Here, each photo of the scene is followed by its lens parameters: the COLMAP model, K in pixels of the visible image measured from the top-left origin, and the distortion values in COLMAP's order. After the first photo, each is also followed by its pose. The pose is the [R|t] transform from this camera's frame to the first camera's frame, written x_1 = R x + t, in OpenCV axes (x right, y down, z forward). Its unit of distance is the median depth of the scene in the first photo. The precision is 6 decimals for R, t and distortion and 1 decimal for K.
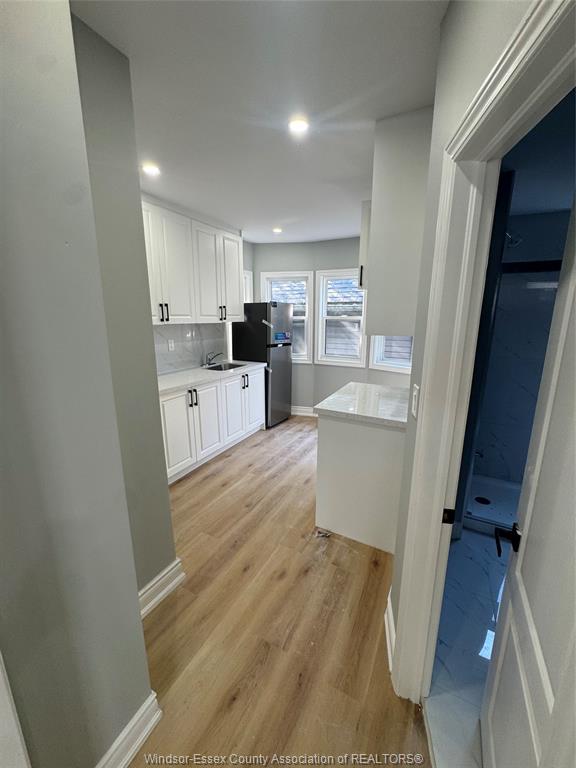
lens RADIAL K [[307.1, 0, 289.0], [0, 307.1, 383.8], [0, 0, 1]] dist [-0.004567, 0.000529]
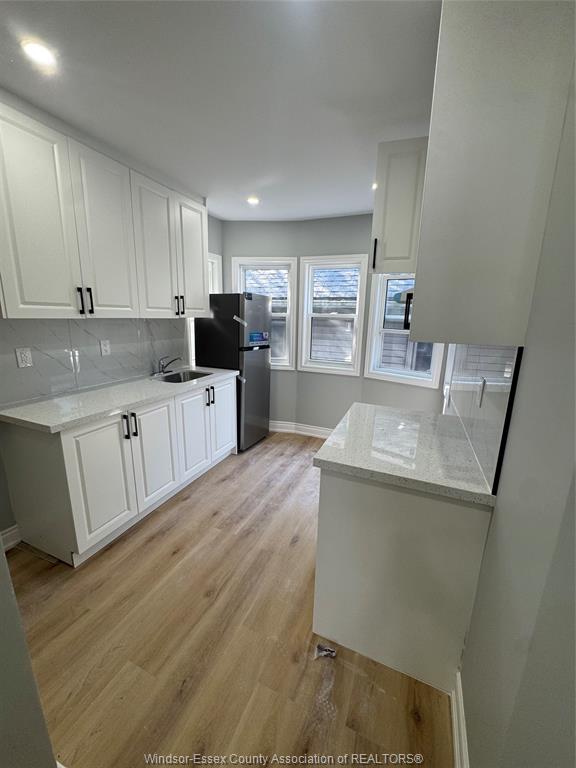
lens RADIAL K [[307.1, 0, 287.2], [0, 307.1, 383.6], [0, 0, 1]] dist [-0.004567, 0.000529]
pose [[0.997020, 0.001365, 0.077130, -0.012572], [-0.001581, 0.999995, 0.002735, -0.045214], [-0.077126, -0.002849, 0.997017, 0.251829]]
